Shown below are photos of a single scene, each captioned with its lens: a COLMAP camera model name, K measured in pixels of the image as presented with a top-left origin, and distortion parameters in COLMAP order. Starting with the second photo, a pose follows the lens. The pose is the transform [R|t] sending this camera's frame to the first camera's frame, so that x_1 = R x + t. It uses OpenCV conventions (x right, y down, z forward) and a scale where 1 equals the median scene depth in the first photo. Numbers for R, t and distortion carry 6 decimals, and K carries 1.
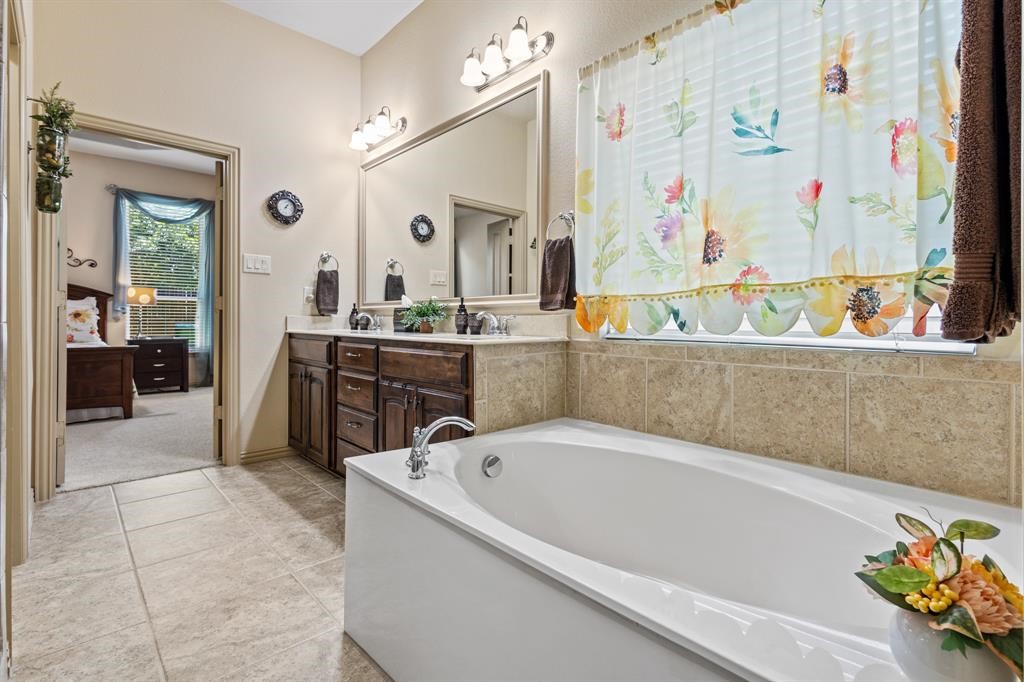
lens RADIAL K [[478.7, 0, 525.4], [0, 478.7, 323.3], [0, 0, 1]] dist [0.011832, -0.001442]
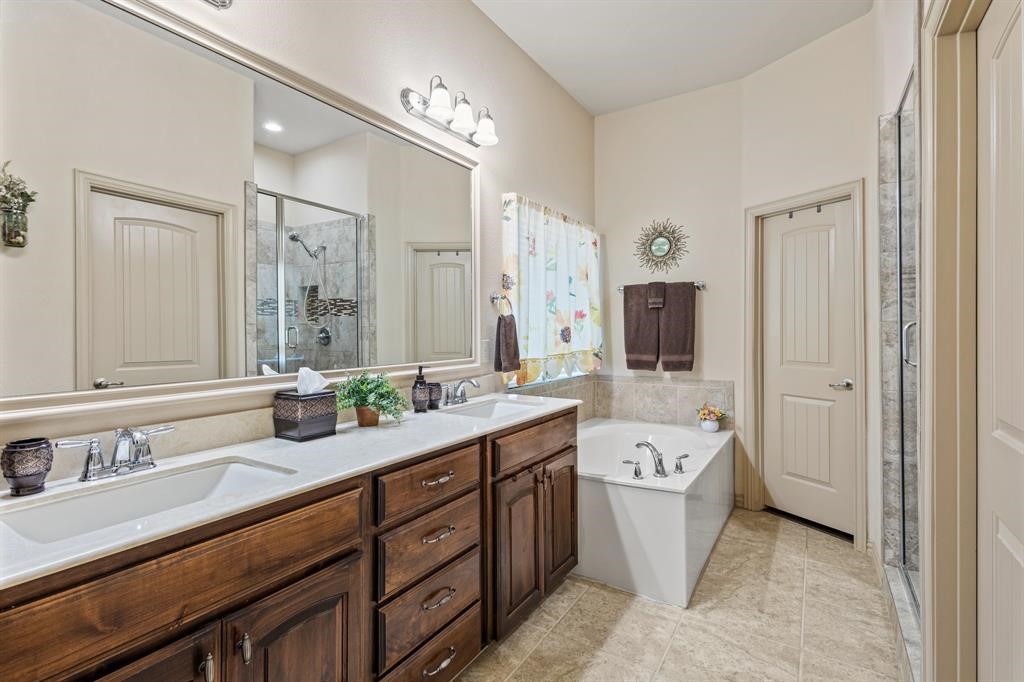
lens RADIAL K [[478.7, 0, 513.6], [0, 478.7, 336.7], [0, 0, 1]] dist [0.011832, -0.001442]
pose [[-0.233748, 0.002076, 0.972295, -1.698519], [0.026813, 0.999631, 0.004312, -0.180800], [-0.971927, 0.027078, -0.233717, 1.879633]]
